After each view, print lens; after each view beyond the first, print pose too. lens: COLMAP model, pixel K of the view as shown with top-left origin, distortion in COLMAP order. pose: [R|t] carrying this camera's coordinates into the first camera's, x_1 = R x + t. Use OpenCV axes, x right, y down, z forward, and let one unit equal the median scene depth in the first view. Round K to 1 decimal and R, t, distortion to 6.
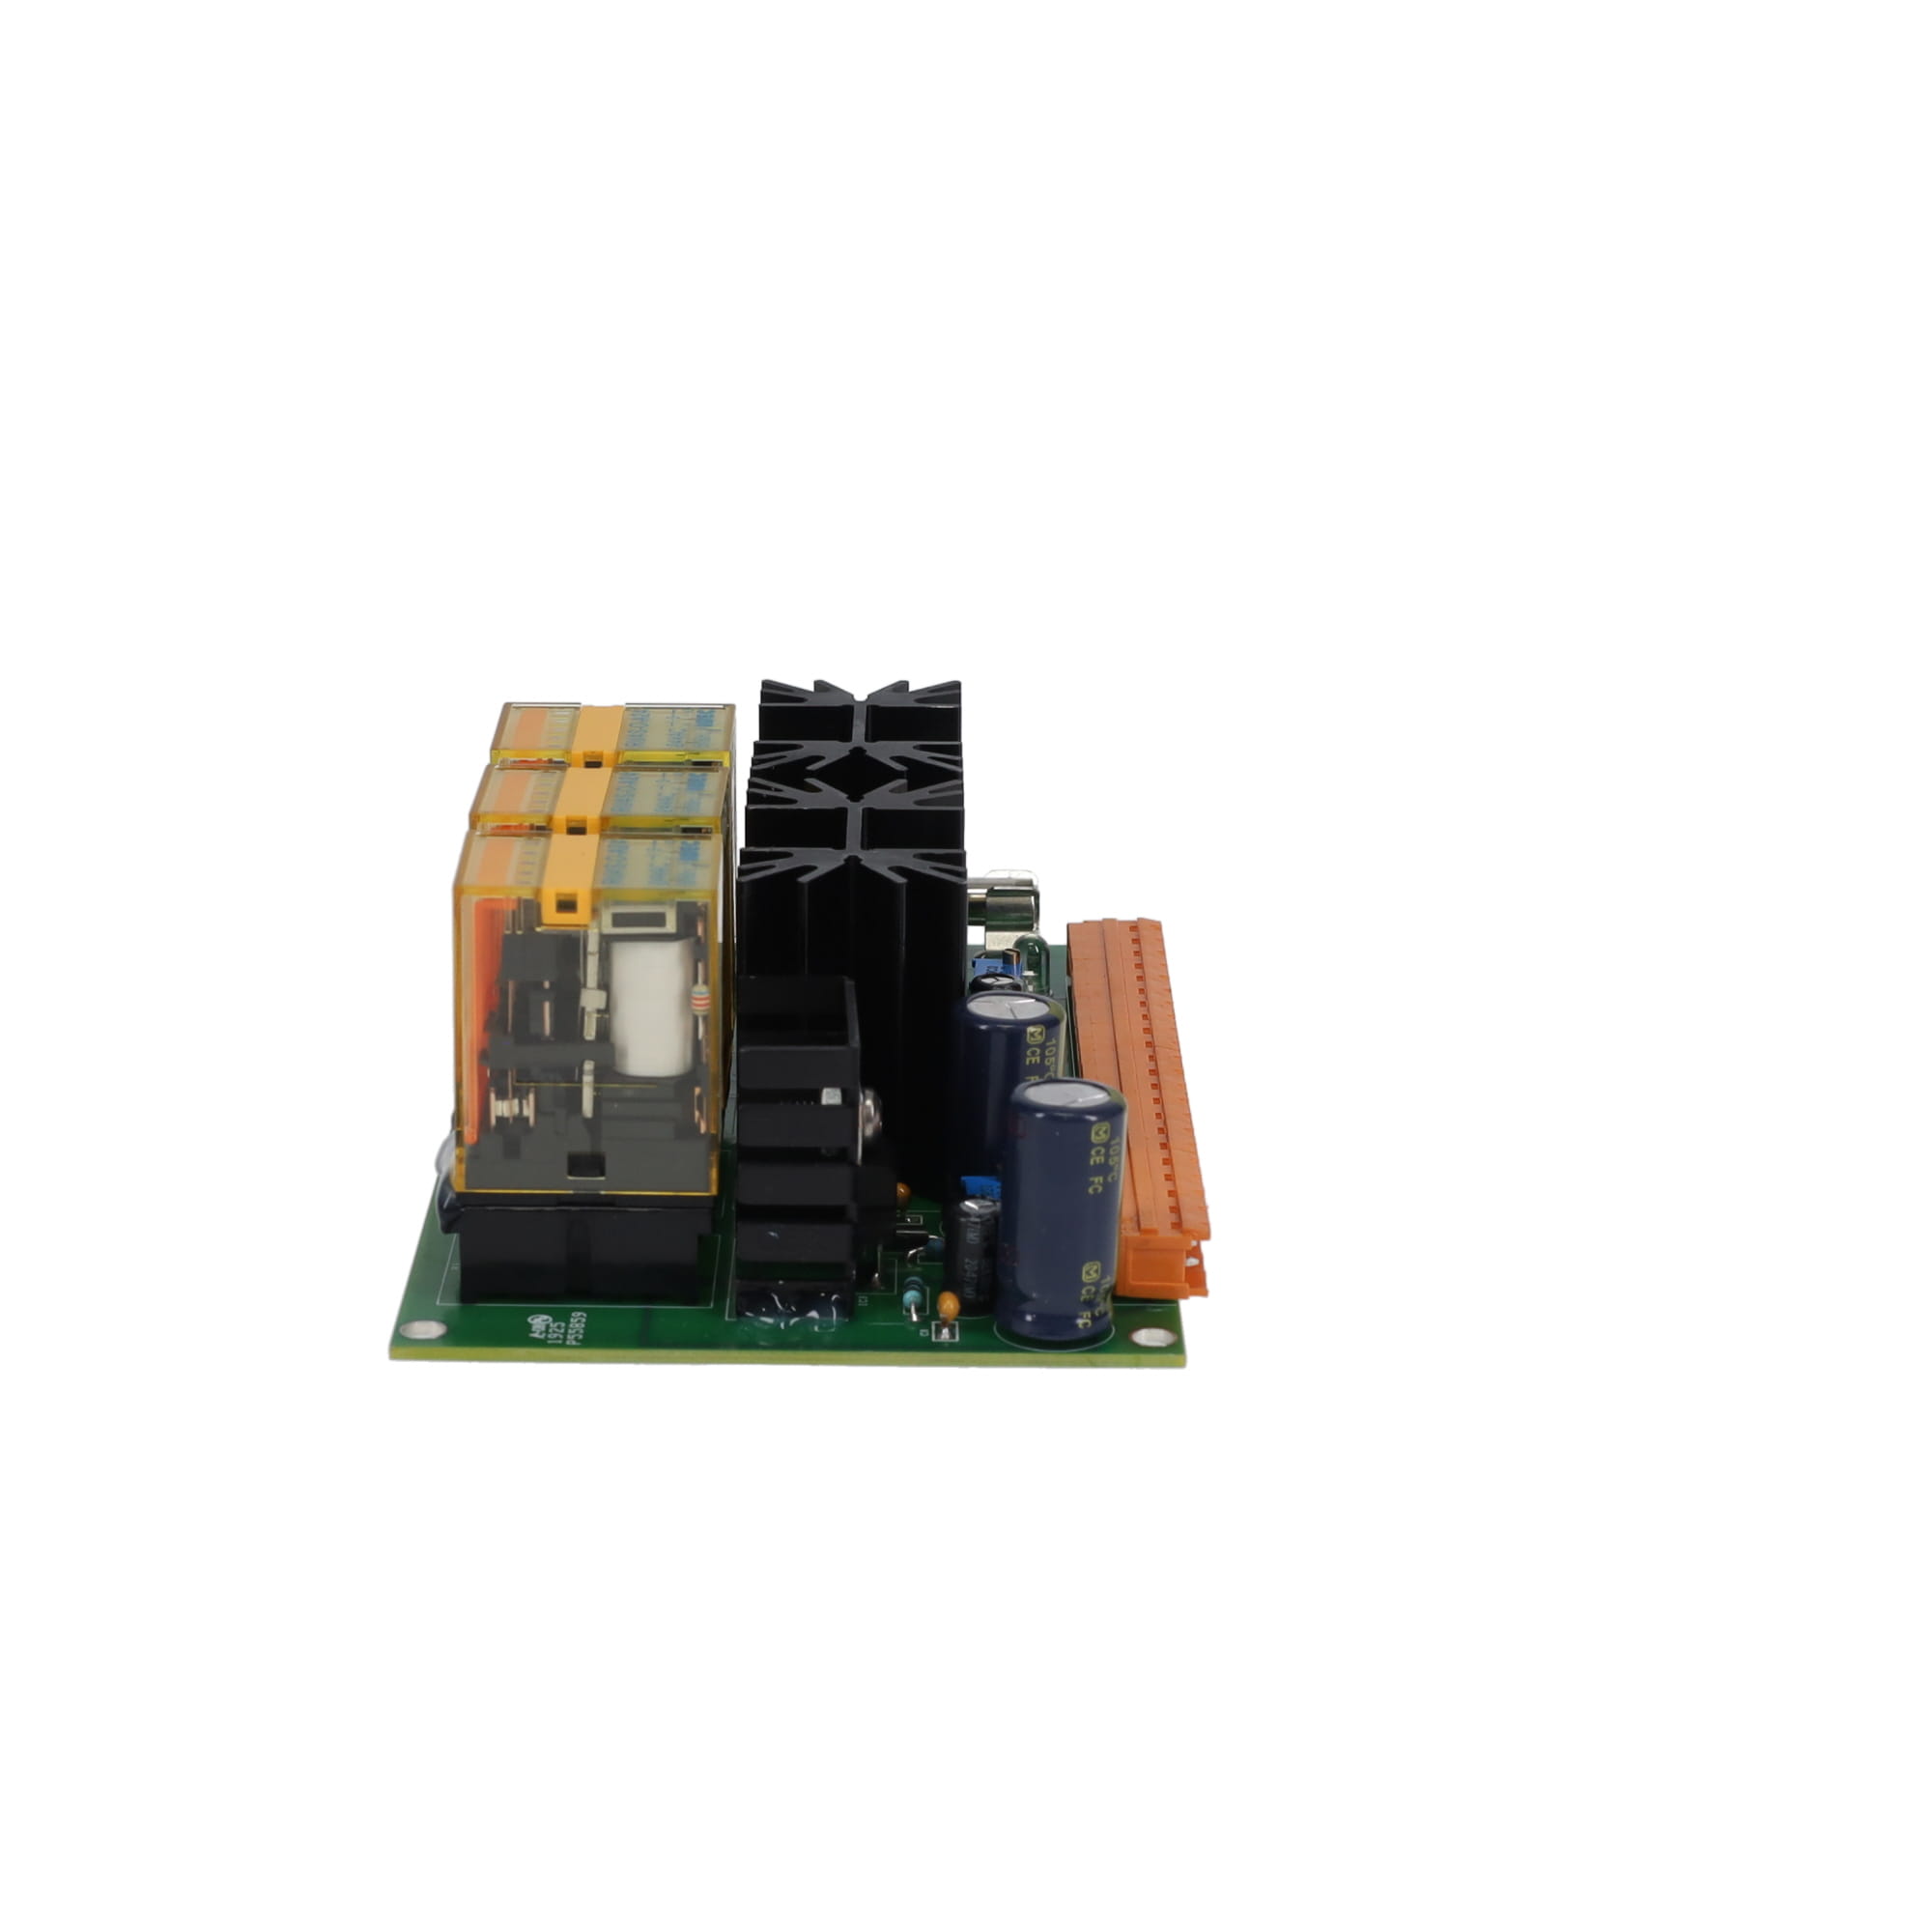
lens RADIAL K [[4628.9, 0, 966.0], [0, 4628.9, 966.0], [0, 0, 1]] dist [0.332925, 0.041121]
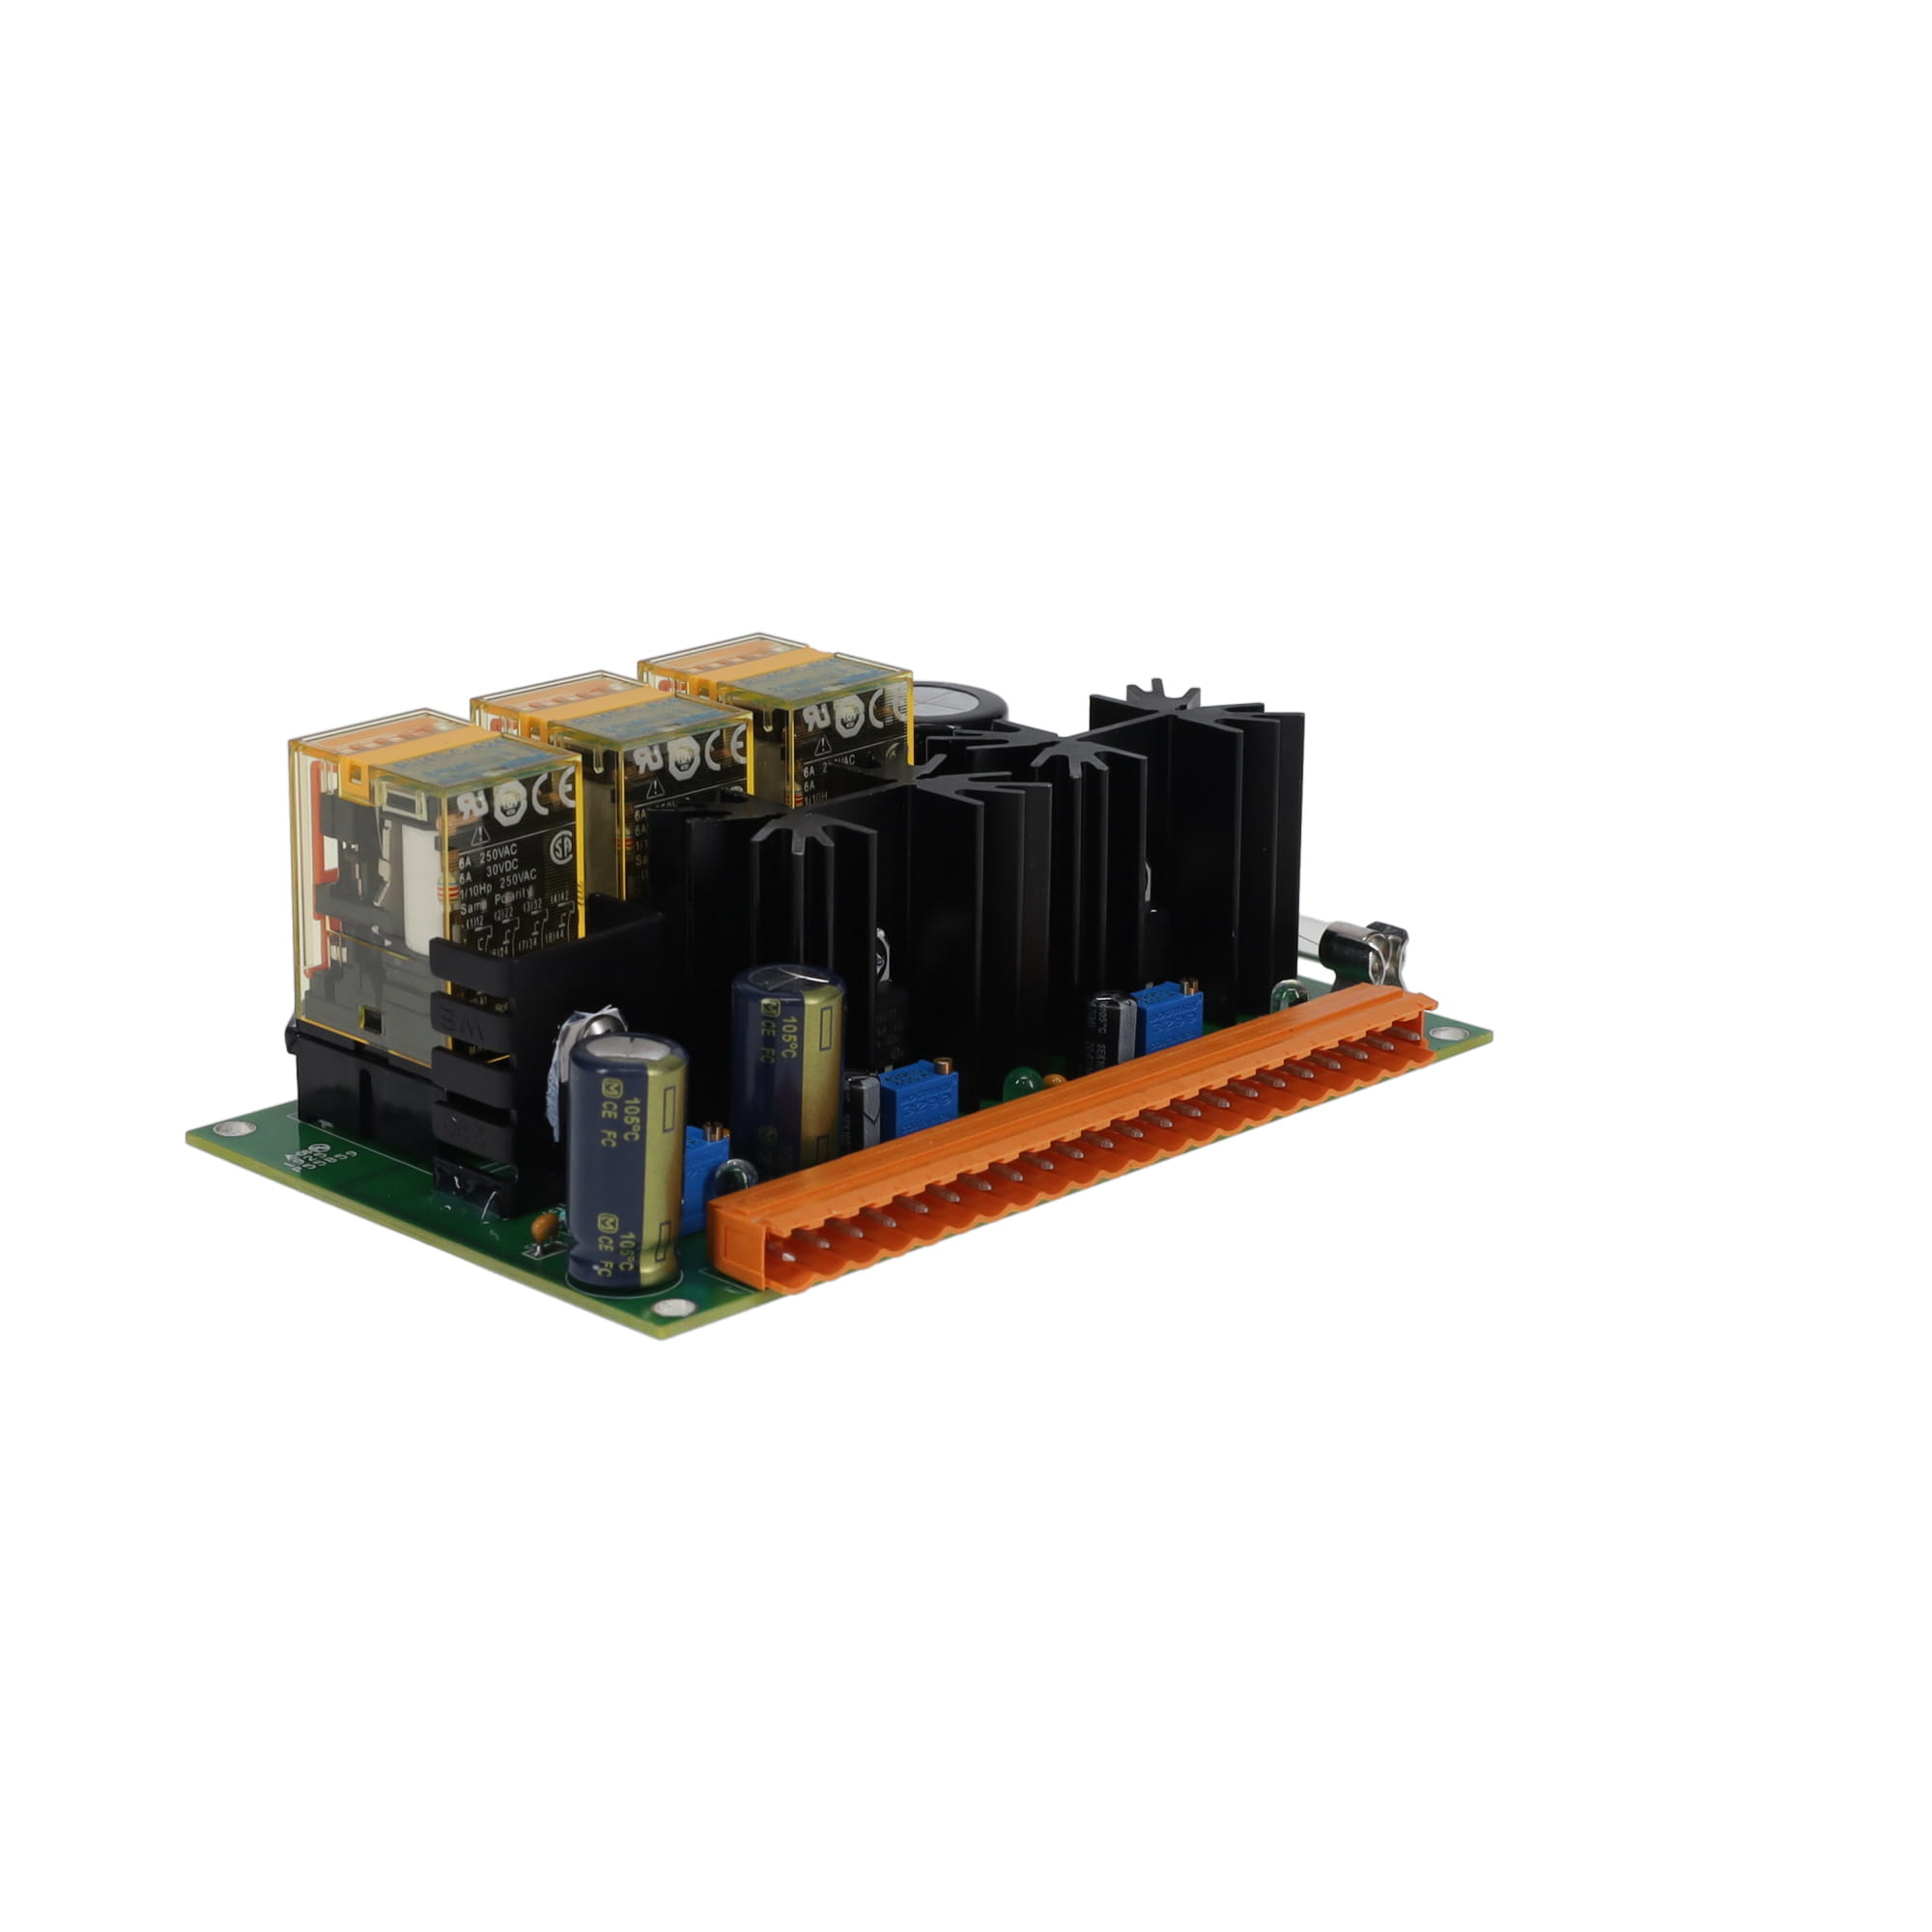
lens RADIAL K [[4628.9, 0, 966.0], [0, 4628.9, 966.0], [0, 0, 1]] dist [0.332925, 0.041121]
pose [[0.680784, 0.208031, -0.702323, 0.783968], [-0.216115, 0.973185, 0.078774, -0.086351], [0.699877, 0.098154, 0.707487, 0.325675]]
